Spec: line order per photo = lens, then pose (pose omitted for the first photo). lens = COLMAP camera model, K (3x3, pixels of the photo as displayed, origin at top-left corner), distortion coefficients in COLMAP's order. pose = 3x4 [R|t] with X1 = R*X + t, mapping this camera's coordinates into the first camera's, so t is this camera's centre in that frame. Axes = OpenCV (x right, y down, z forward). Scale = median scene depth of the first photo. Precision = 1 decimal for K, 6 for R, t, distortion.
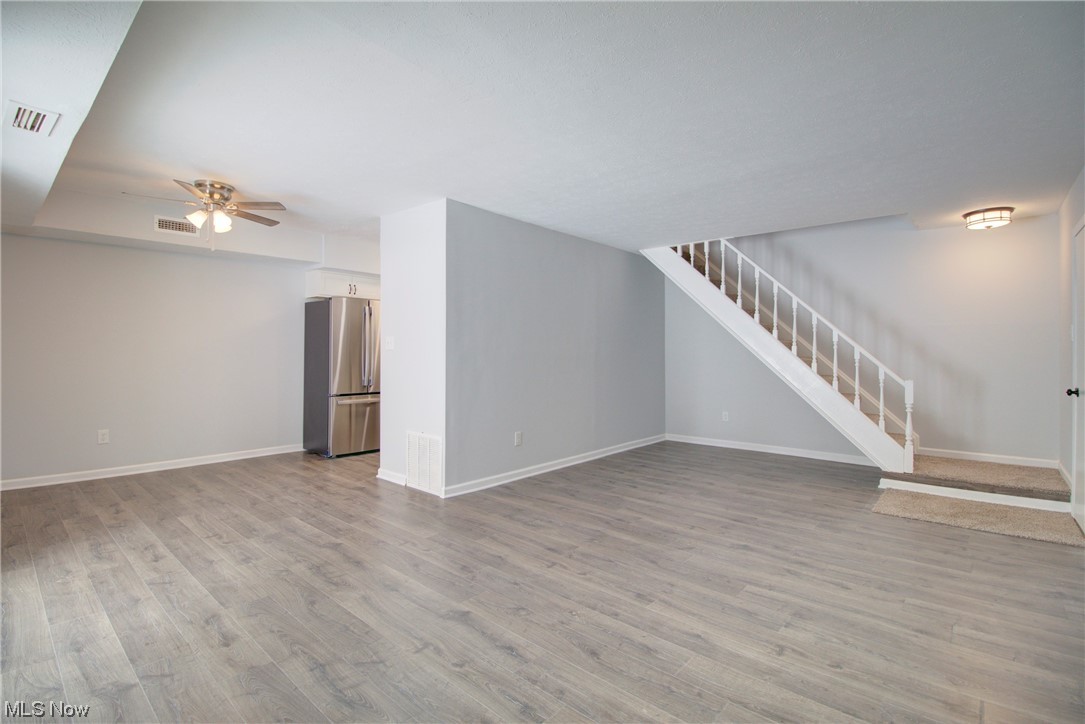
lens RADIAL K [[504.7, 0, 531.6], [0, 504.7, 357.6], [0, 0, 1]] dist [-0.016973, -0.004285]
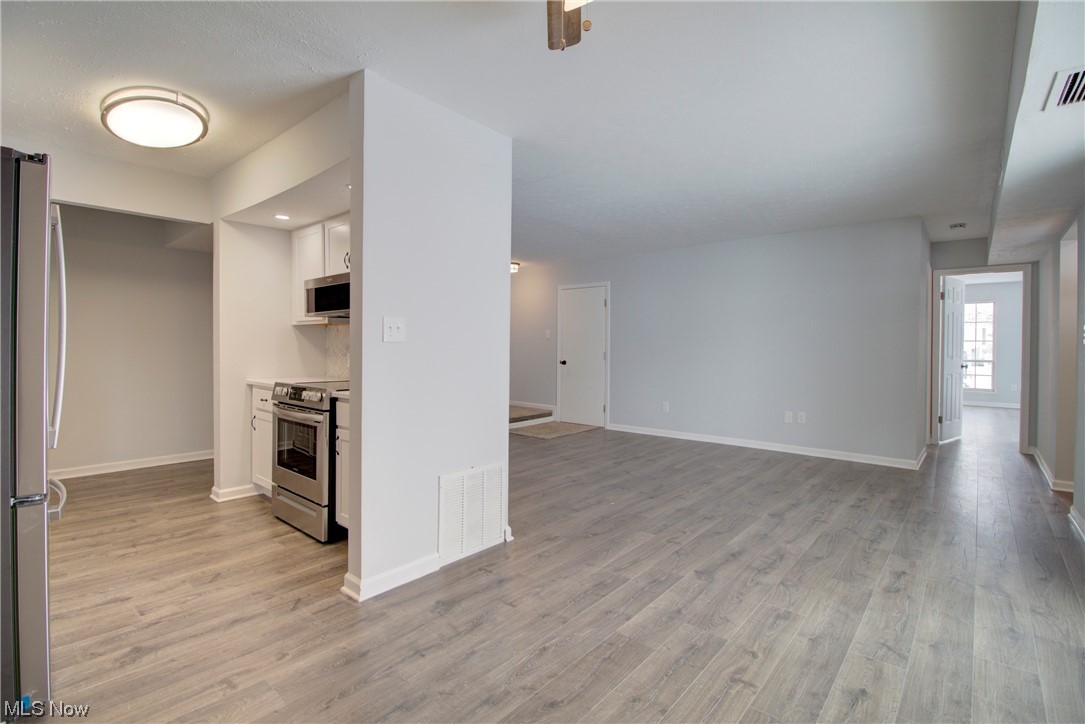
lens RADIAL K [[504.7, 0, 547.3], [0, 504.7, 353.0], [0, 0, 1]] dist [-0.016973, -0.004285]
pose [[-0.018873, -0.024480, 0.999522, -1.455120], [0.006376, 0.999677, 0.024604, -0.030402], [-0.999802, 0.006838, -0.018710, 1.507376]]
